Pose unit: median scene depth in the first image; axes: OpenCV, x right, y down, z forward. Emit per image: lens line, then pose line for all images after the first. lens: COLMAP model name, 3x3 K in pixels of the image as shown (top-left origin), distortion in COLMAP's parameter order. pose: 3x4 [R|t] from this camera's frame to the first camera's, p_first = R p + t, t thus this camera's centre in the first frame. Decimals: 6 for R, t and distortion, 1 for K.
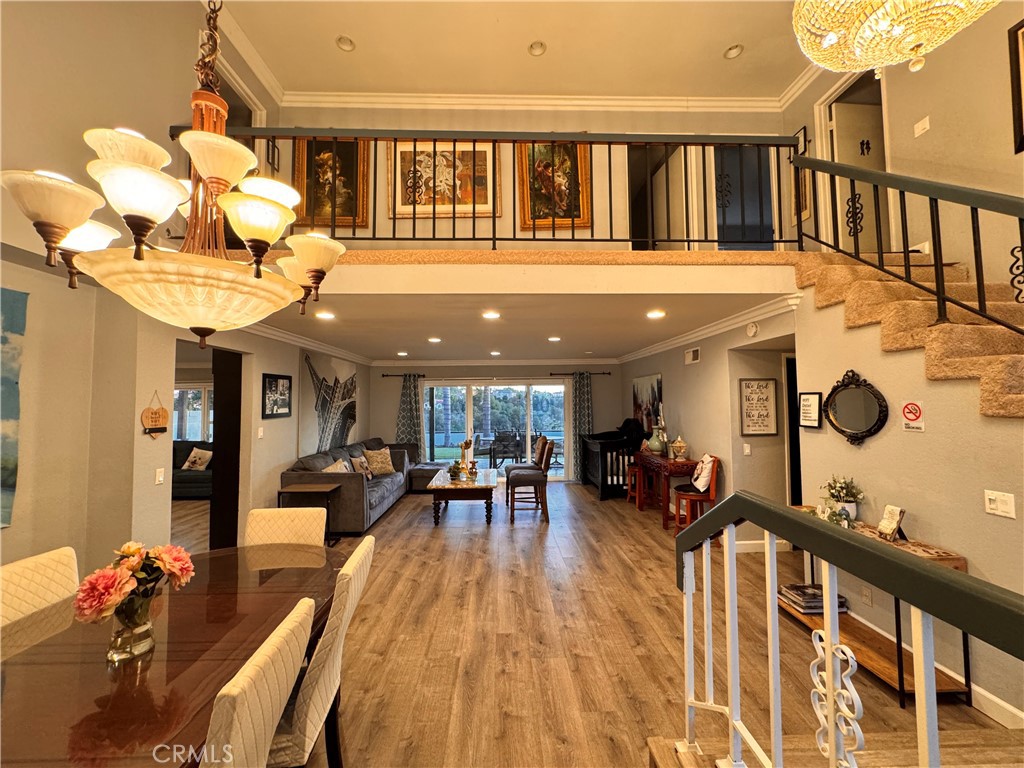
lens RADIAL K [[410.3, 0, 512.2], [0, 410.3, 381.4], [0, 0, 1]] dist [-0.001727, 0.000412]
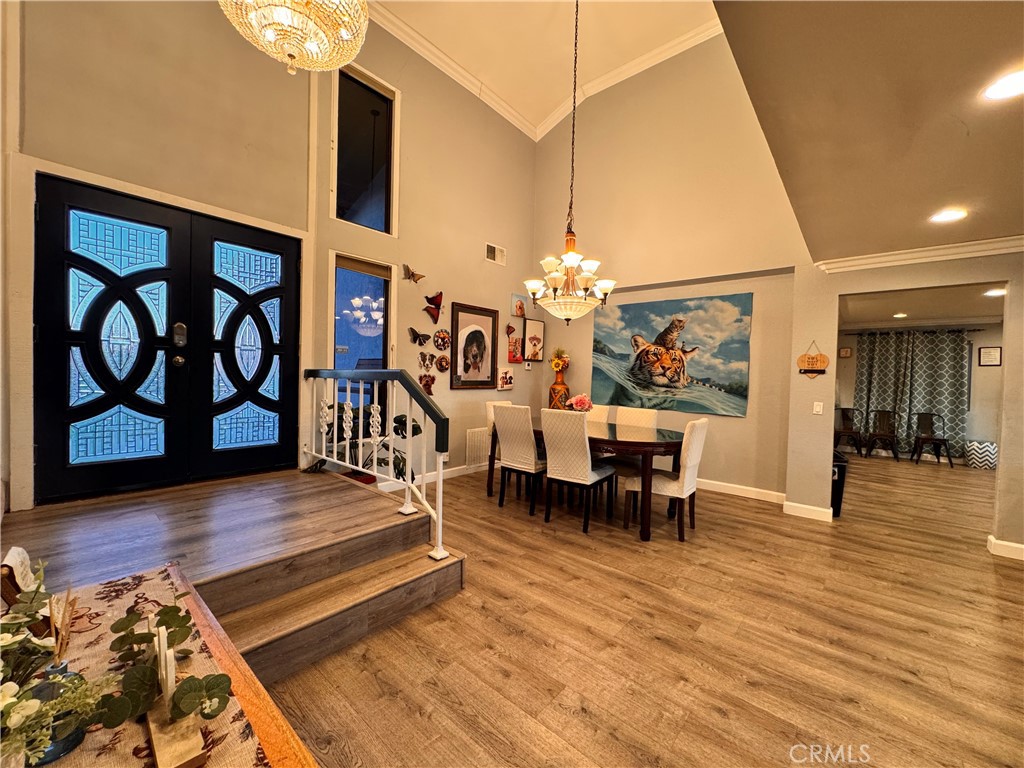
lens RADIAL K [[410.3, 0, 512.2], [0, 410.3, 381.4], [0, 0, 1]] dist [-0.001727, 0.000412]
pose [[-0.677108, 0.004478, -0.735870, 0.876557], [0.017906, 0.999786, -0.010392, 0.179116], [0.735666, -0.020213, -0.677043, 1.436438]]
